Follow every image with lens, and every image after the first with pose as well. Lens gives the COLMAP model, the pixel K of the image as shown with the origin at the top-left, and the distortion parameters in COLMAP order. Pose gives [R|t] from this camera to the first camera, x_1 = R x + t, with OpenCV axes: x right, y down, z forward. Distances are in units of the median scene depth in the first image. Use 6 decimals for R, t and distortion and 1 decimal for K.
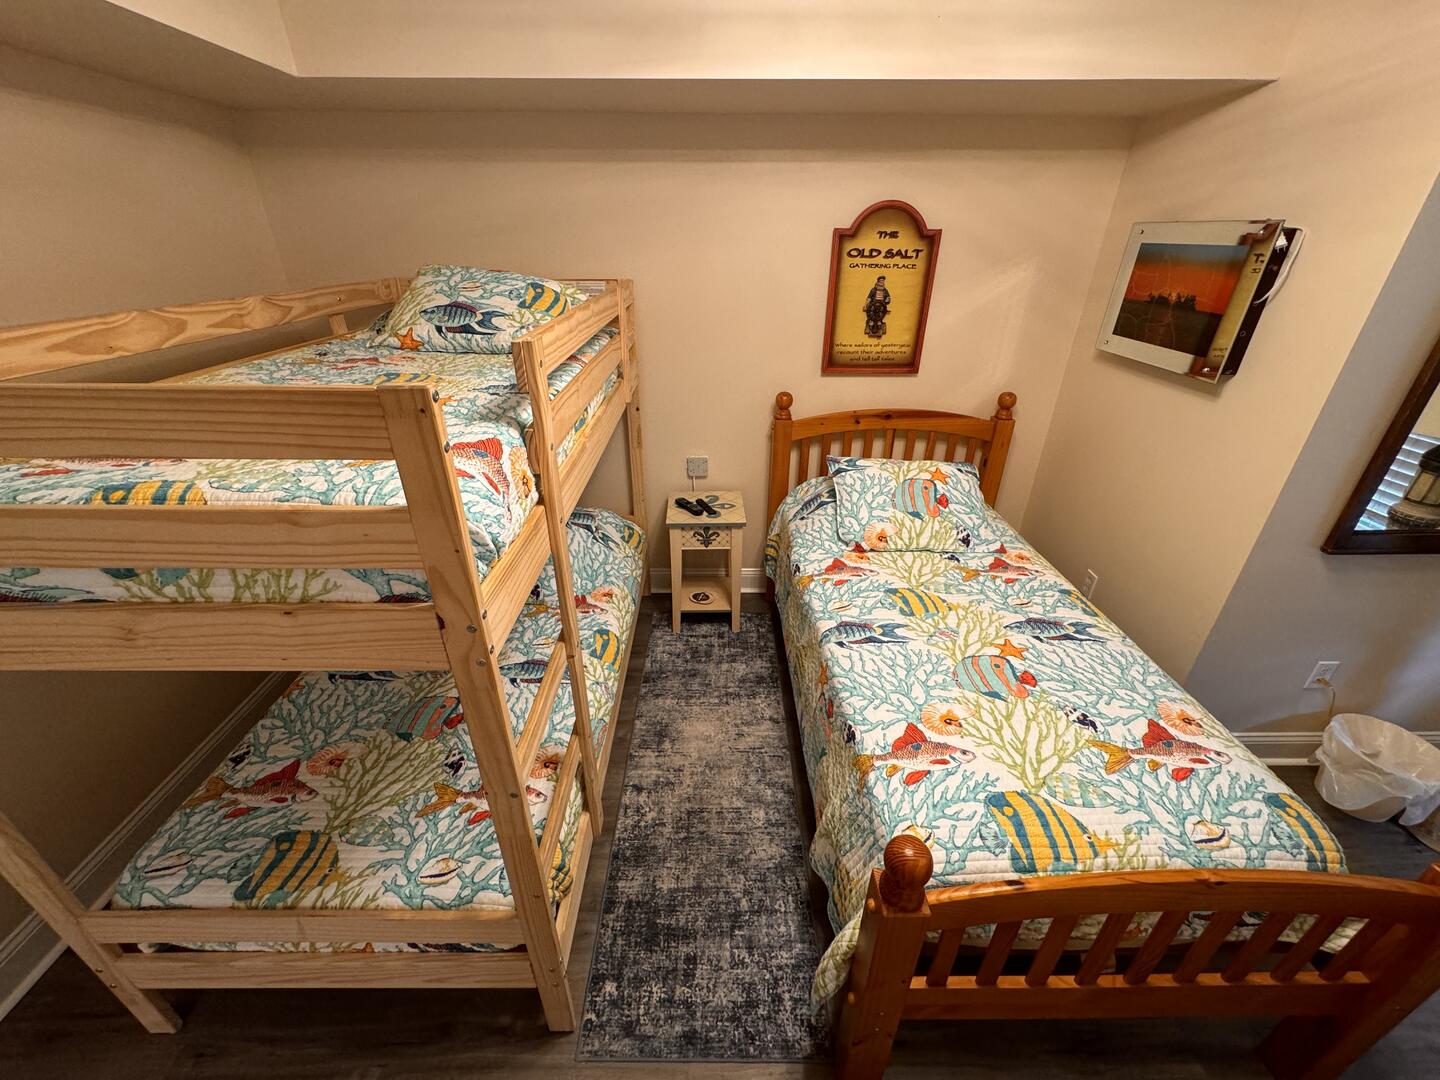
lens RADIAL K [[575.0, 0, 718.3], [0, 575.0, 541.7], [0, 0, 1]] dist [-0.001648, 0.000169]
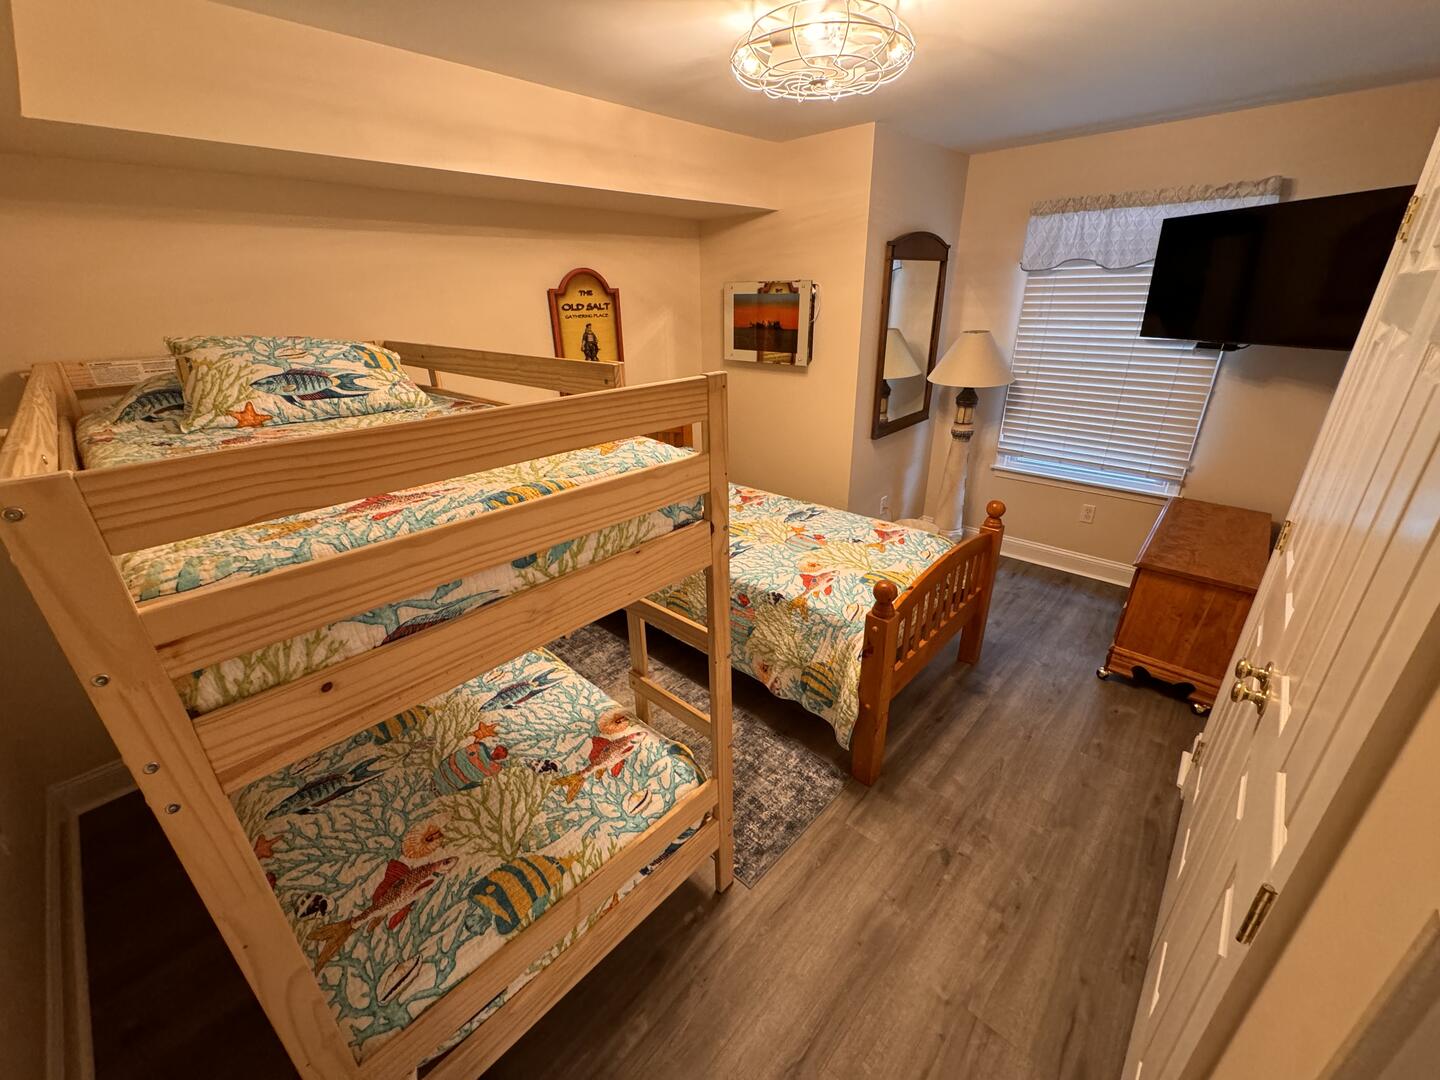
lens RADIAL K [[575.0, 0, 718.3], [0, 575.0, 541.7], [0, 0, 1]] dist [-0.001648, 0.000169]
pose [[0.687344, -0.305452, 0.658981, -0.718997], [0.361220, 0.930874, 0.054713, 0.044542], [-0.630141, 0.200431, 0.750167, -0.085670]]
